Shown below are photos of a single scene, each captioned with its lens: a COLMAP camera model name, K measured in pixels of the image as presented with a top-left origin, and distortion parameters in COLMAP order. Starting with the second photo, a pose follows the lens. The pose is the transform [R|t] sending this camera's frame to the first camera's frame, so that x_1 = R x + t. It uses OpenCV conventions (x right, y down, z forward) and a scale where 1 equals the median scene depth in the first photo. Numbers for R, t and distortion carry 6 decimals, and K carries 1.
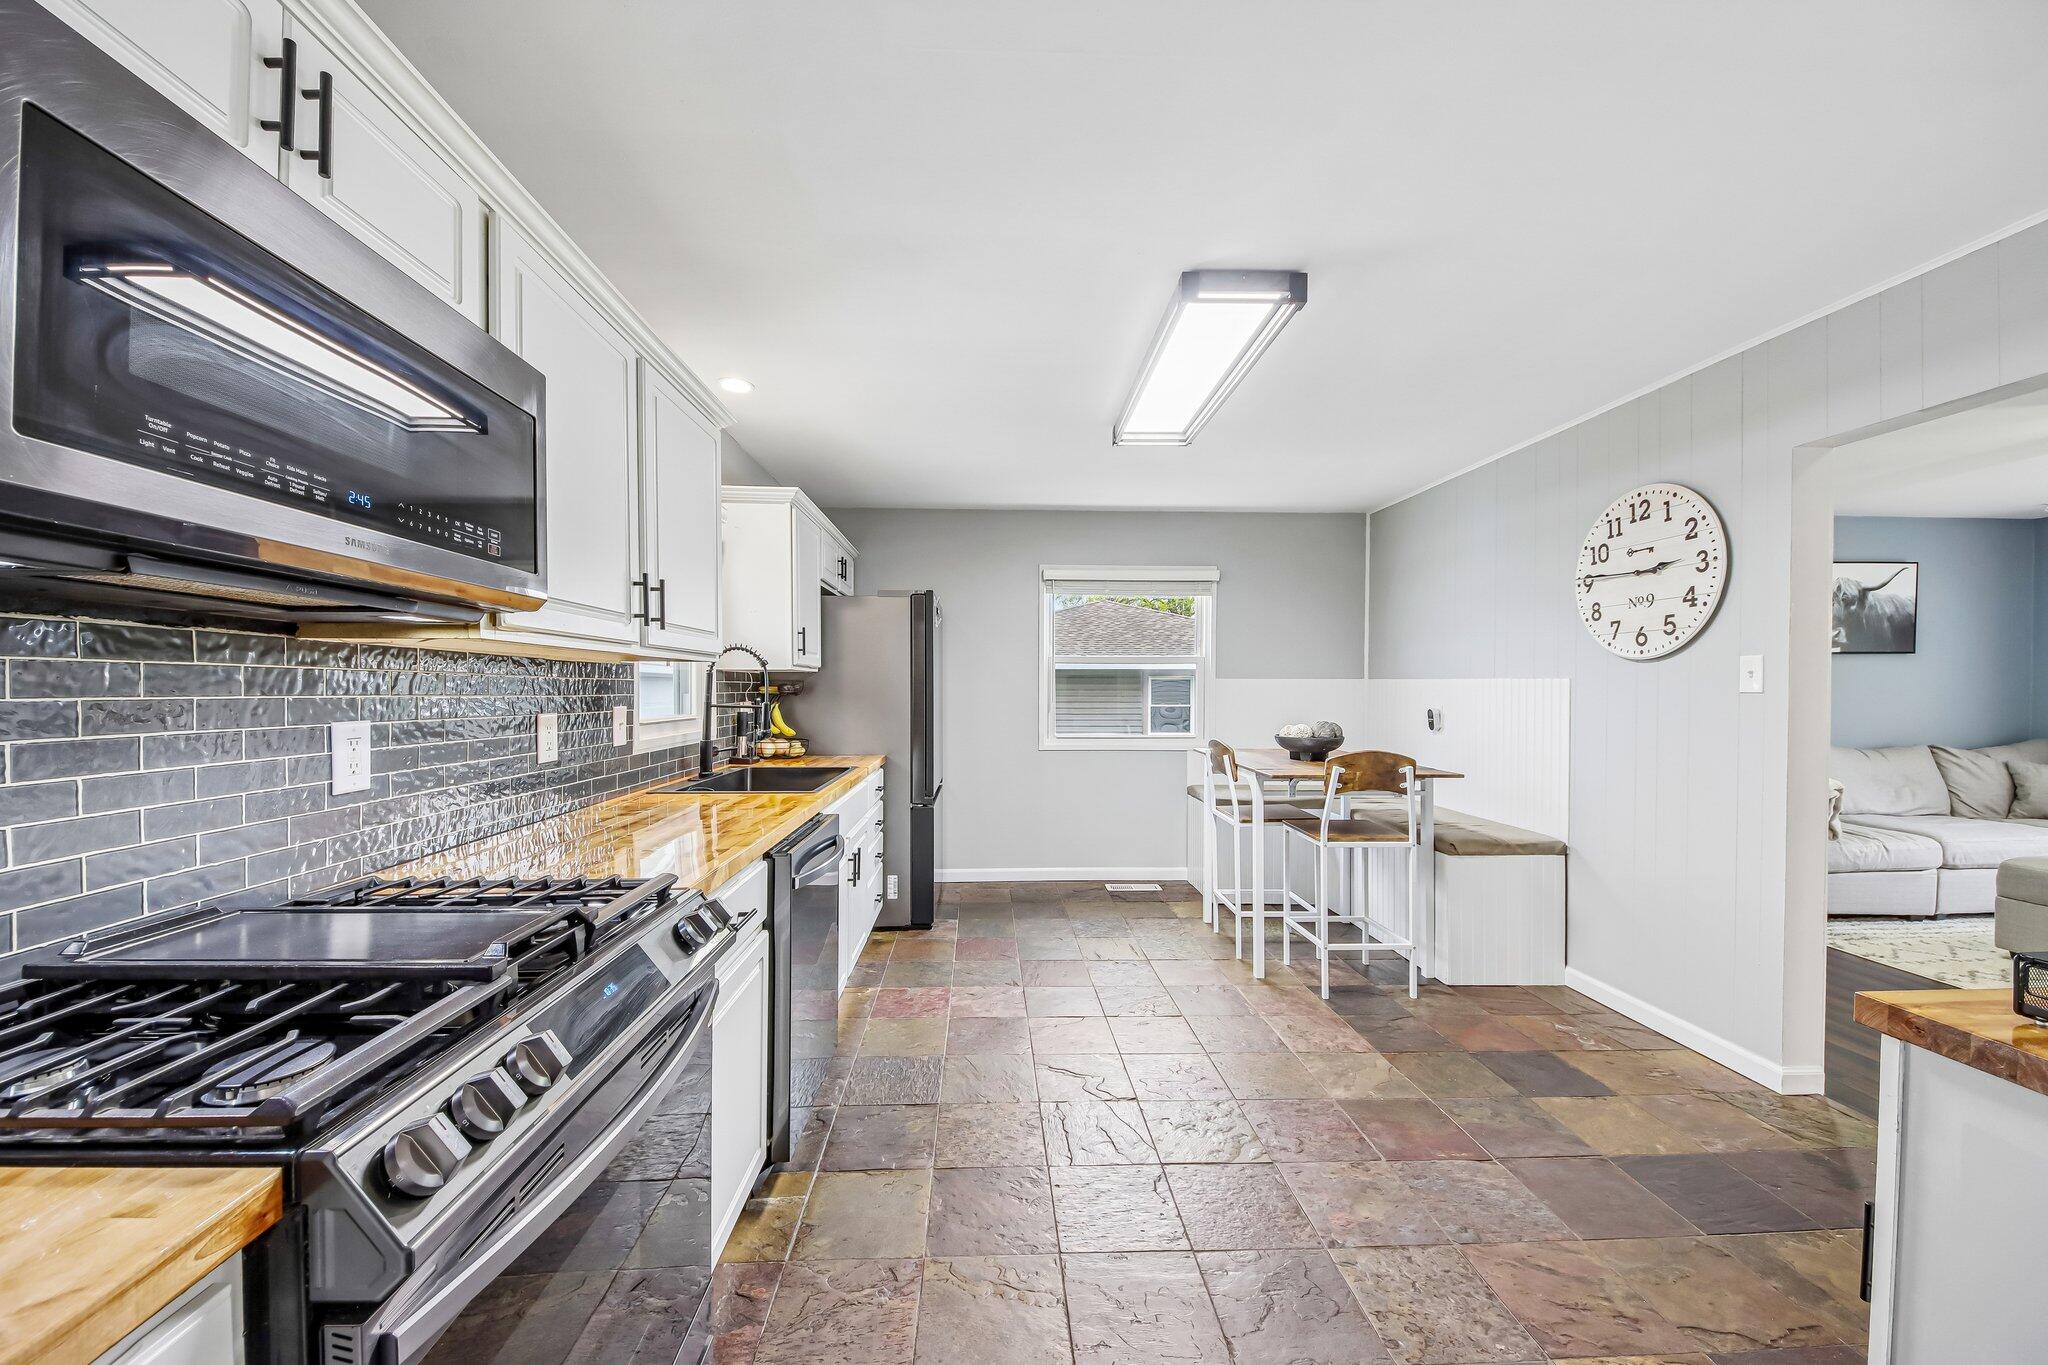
lens RADIAL K [[747.0, 0, 1027.2], [0, 747.0, 695.4], [0, 0, 1]] dist [0.036817, -0.019218]
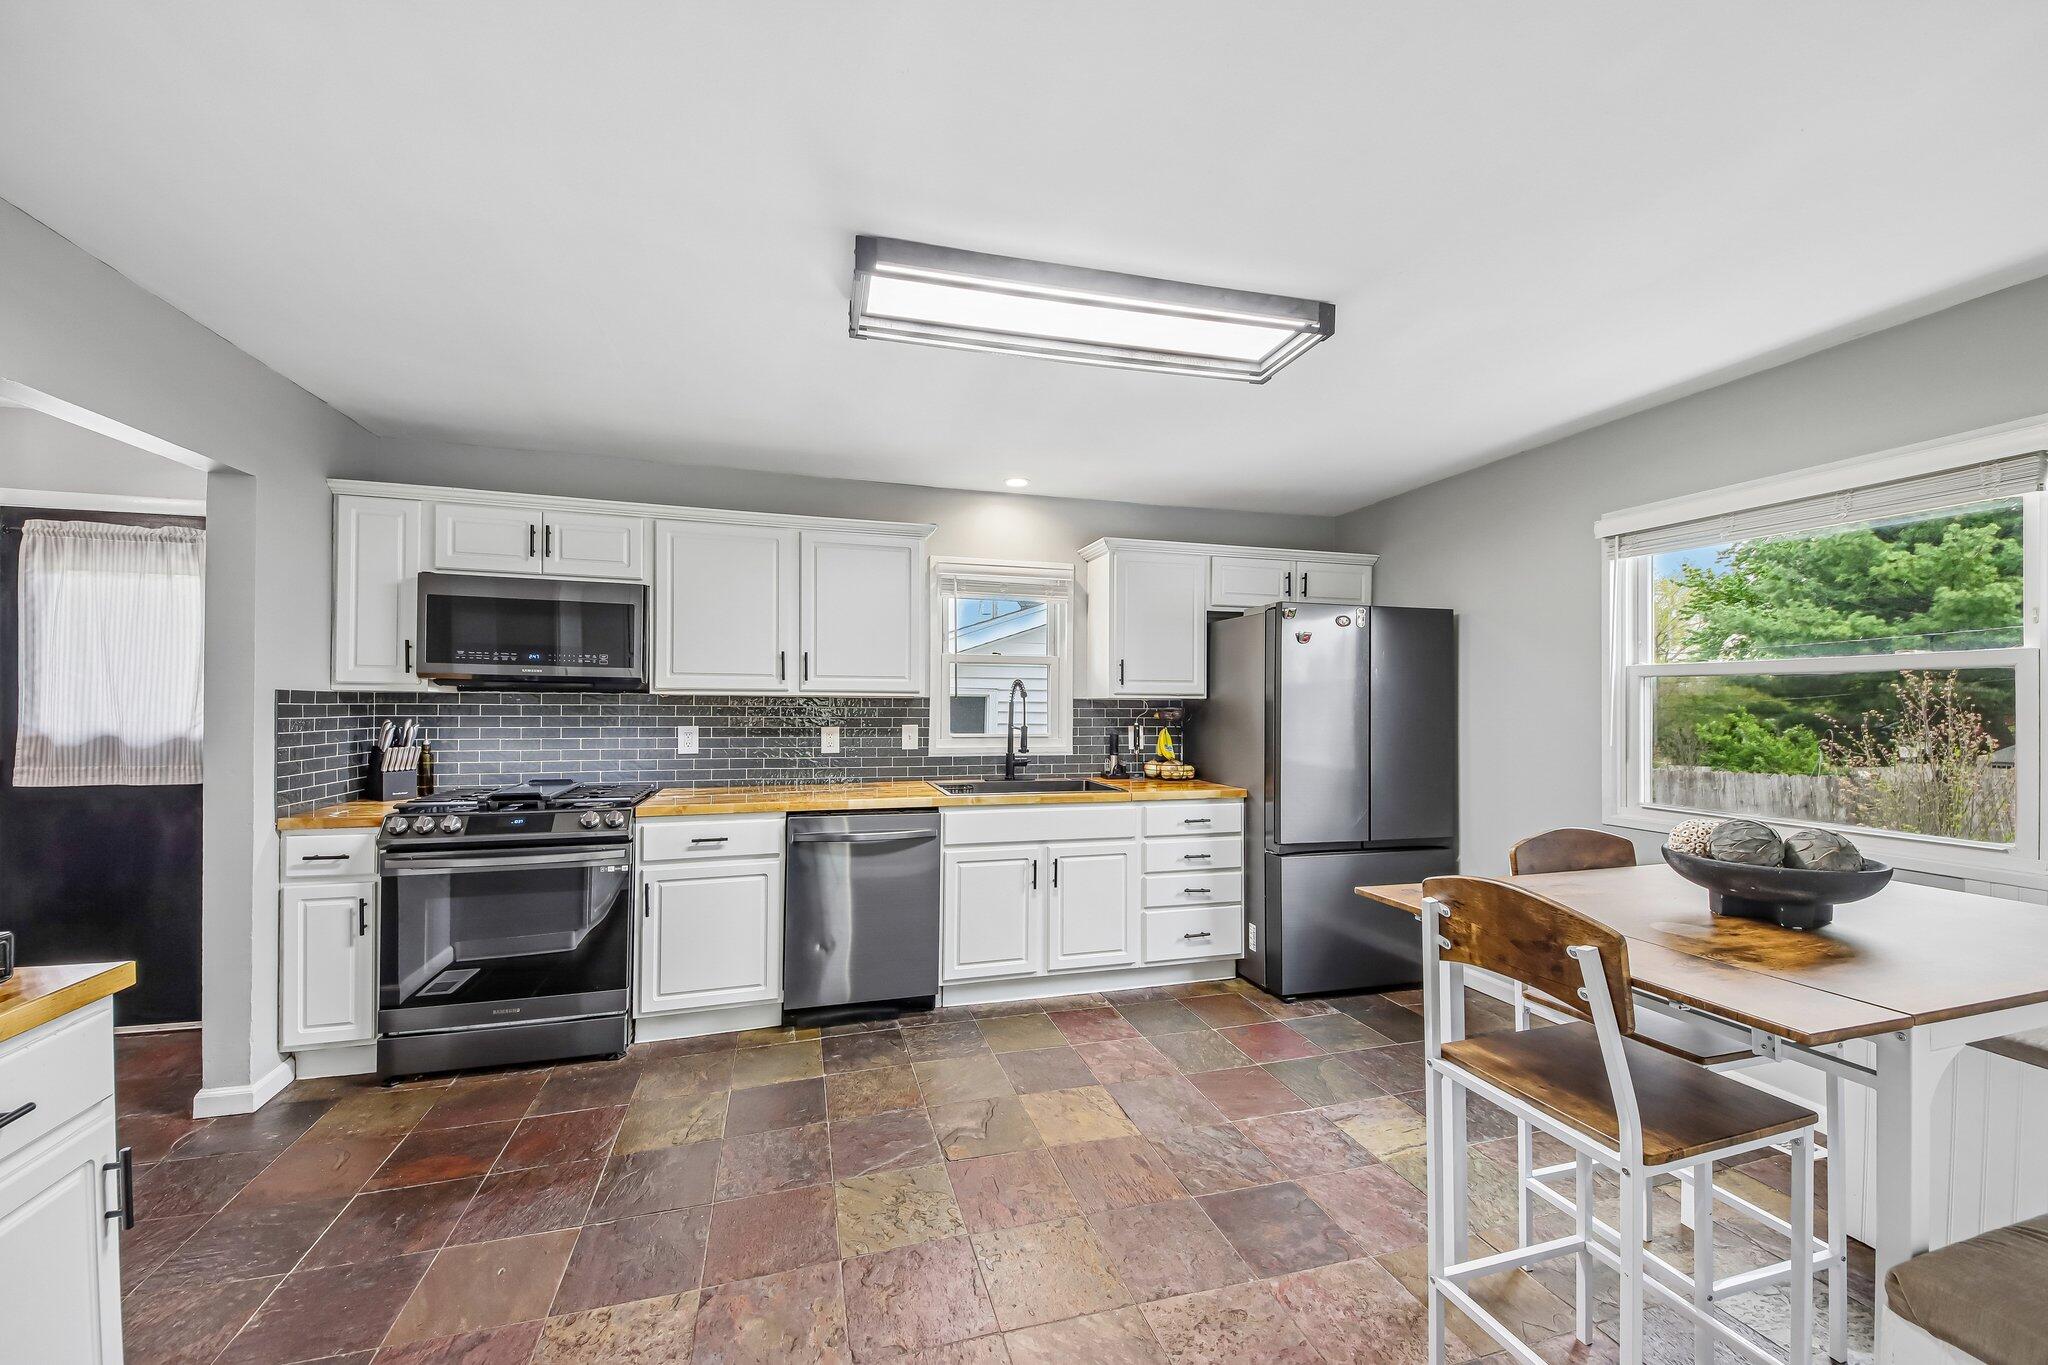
lens RADIAL K [[764.1, 0, 1013.1], [0, 764.1, 693.0], [0, 0, 1]] dist [0.038513, -0.025294]
pose [[0.246658, -0.011101, -0.969039, 0.773299], [-0.015899, 0.999753, -0.015500, -0.022163], [0.968972, 0.019230, 0.246421, 0.585066]]
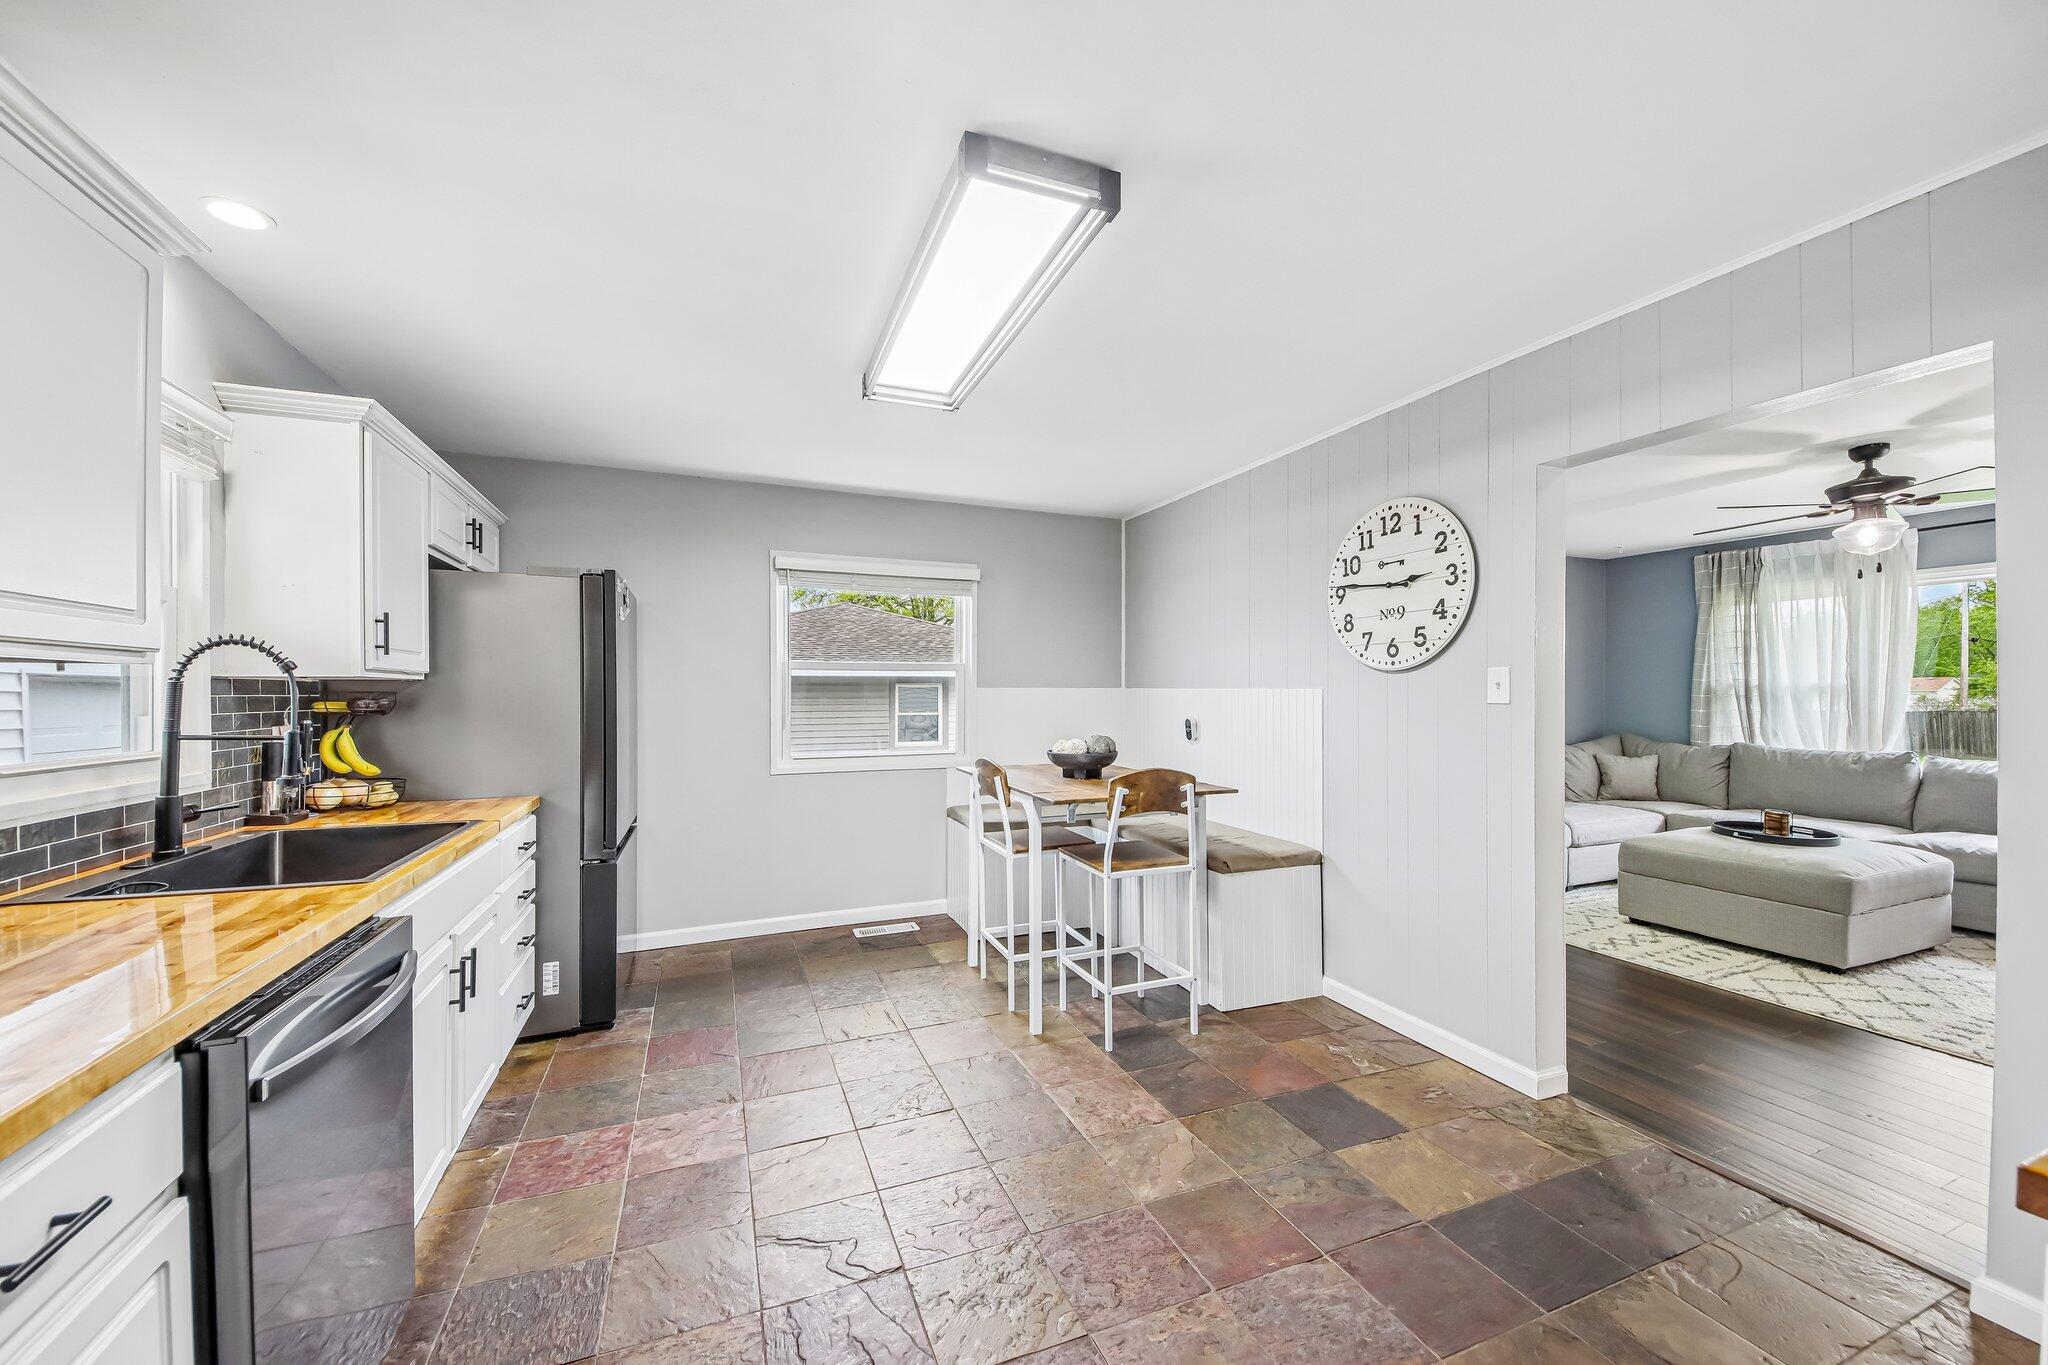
lens RADIAL K [[758.7, 0, 1030.9], [0, 758.7, 692.1], [0, 0, 1]] dist [0.052032, -0.028503]
pose [[0.942718, -0.003054, 0.333577, 0.009196], [0.007666, 0.999892, -0.012511, -0.008046], [-0.333503, 0.014351, 0.942640, 0.169924]]
